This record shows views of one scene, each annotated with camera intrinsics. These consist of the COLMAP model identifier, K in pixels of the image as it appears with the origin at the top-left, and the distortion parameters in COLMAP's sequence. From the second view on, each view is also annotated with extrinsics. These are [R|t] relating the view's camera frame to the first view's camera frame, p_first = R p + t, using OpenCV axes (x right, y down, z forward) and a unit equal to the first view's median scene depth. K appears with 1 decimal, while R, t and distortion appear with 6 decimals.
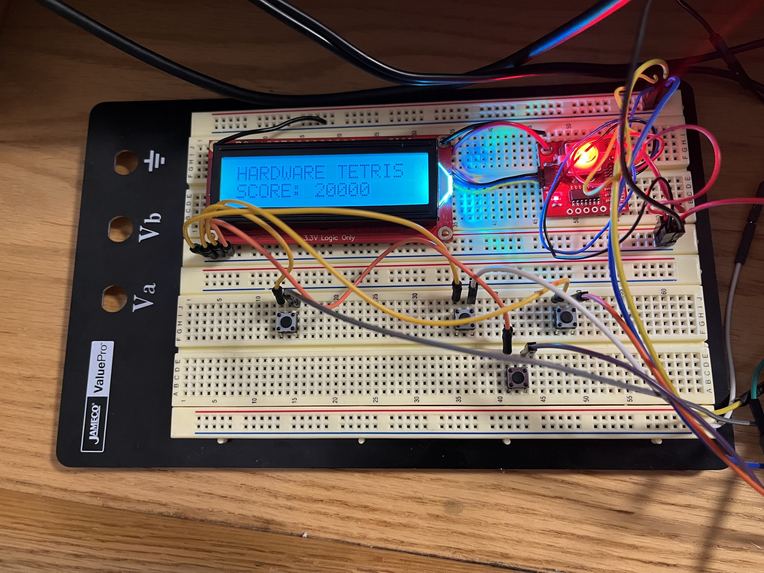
lens RADIAL K [[585.0, 0, 379.4], [0, 585.0, 291.9], [0, 0, 1]] dist [0.016703, -0.024062]
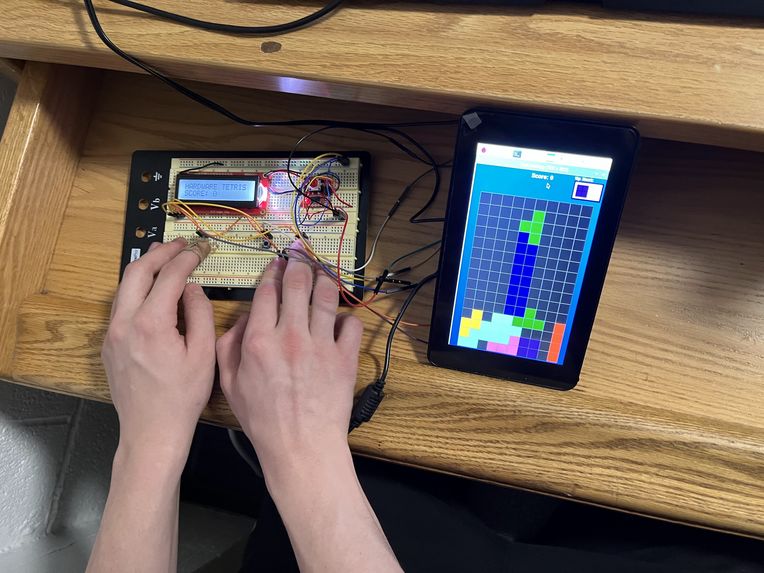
lens RADIAL K [[585.0, 0, 382.3], [0, 585.0, 303.5], [0, 0, 1]] dist [0.016703, -0.024062]
pose [[0.997121, 0.054777, -0.052423, 0.758199], [-0.052119, 0.997348, 0.050800, 0.139190], [0.055067, -0.047921, 0.997332, -1.512831]]
